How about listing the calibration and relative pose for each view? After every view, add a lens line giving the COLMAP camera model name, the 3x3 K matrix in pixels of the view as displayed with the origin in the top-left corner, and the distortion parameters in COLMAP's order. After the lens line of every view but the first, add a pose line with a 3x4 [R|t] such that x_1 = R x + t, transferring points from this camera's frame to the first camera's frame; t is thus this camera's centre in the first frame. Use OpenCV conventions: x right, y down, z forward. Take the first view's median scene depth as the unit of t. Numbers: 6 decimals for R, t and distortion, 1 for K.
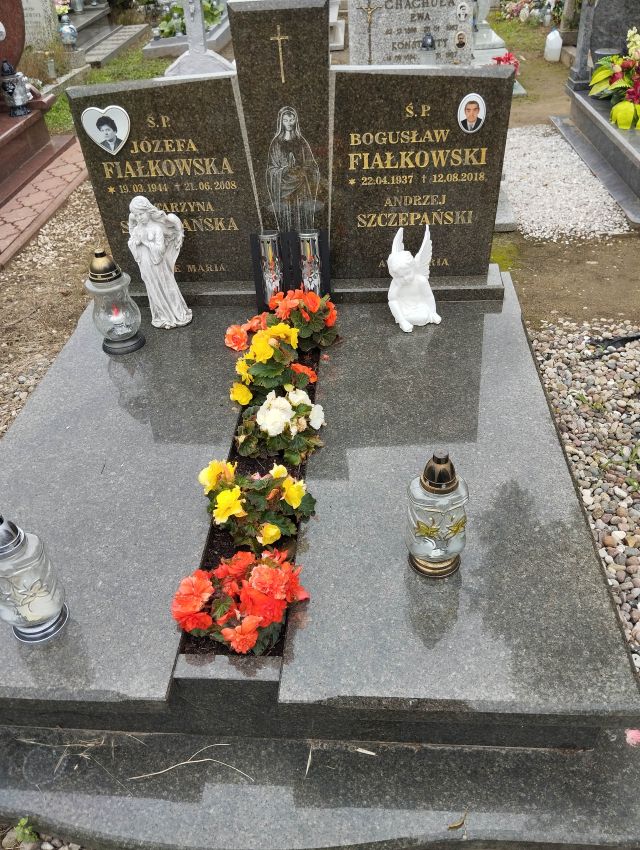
lens RADIAL K [[702.1, 0, 320.0], [0, 702.1, 425.0], [0, 0, 1]] dist [0.081384, -0.168389]
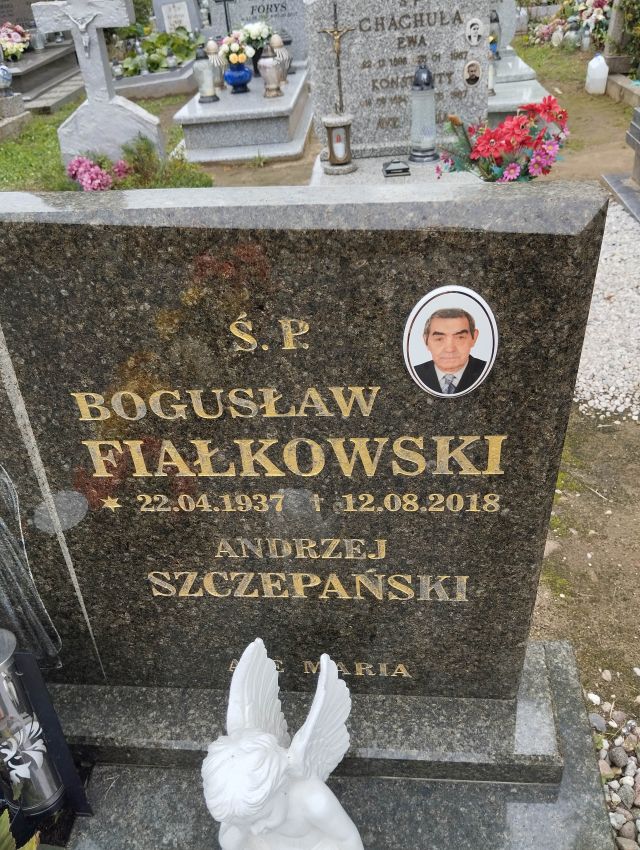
lens RADIAL K [[702.1, 0, 320.0], [0, 702.1, 425.0], [0, 0, 1]] dist [0.081384, -0.168389]
pose [[0.999094, -0.005716, -0.042165, 0.159099], [0.004197, 0.999342, -0.036025, -0.365151], [0.042344, 0.035815, 0.998461, 0.653326]]
